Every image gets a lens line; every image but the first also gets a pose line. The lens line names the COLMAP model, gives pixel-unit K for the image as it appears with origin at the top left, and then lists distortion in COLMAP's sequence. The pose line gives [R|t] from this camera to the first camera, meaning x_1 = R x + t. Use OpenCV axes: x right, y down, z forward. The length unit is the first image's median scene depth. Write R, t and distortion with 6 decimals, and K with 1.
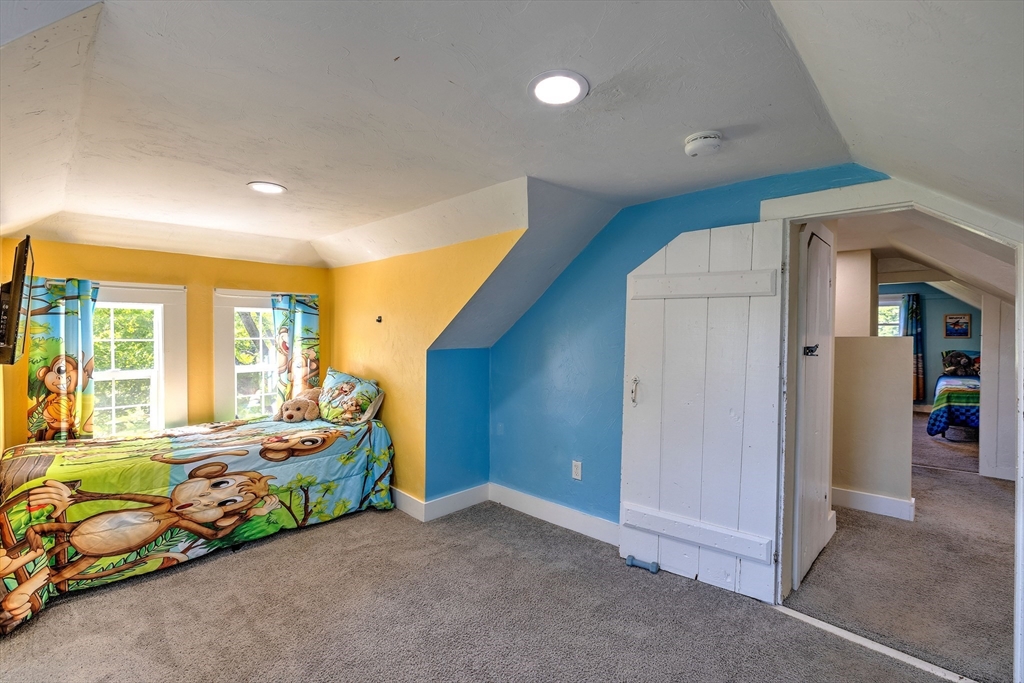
lens RADIAL K [[454.8, 0, 509.6], [0, 454.8, 341.5], [0, 0, 1]] dist [-0.006995, -0.000086]
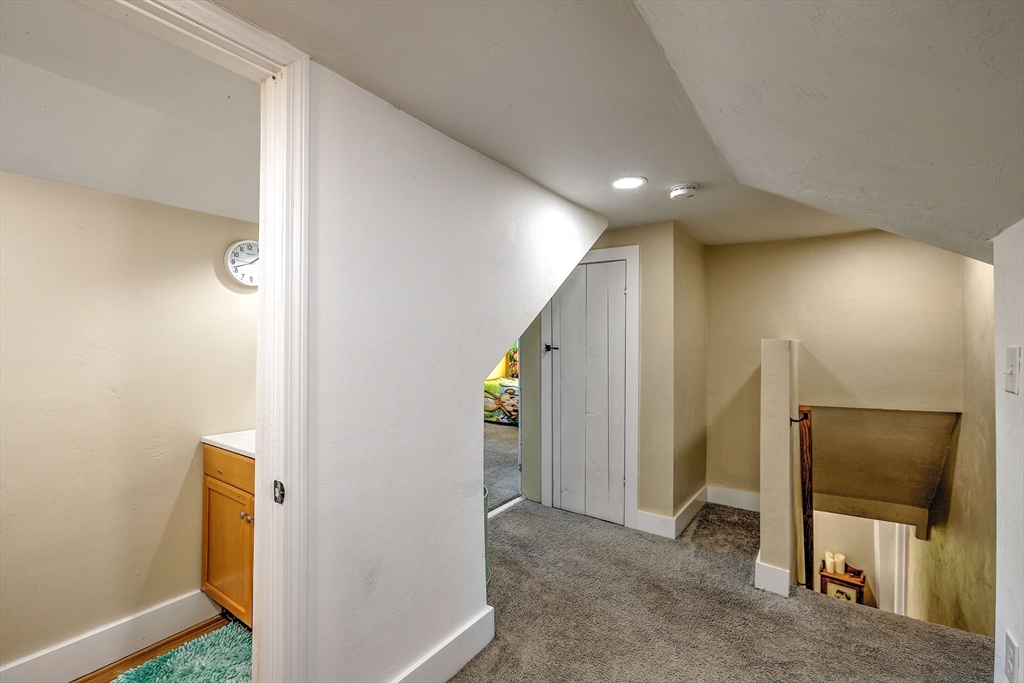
lens RADIAL K [[454.8, 0, 512.0], [0, 454.8, 339.1], [0, 0, 1]] dist [-0.006995, -0.000086]
pose [[0.155717, -0.006302, -0.987782, 1.957893], [-0.015400, 0.999843, -0.008807, 0.004888], [0.987682, 0.016583, 0.155596, 0.603861]]
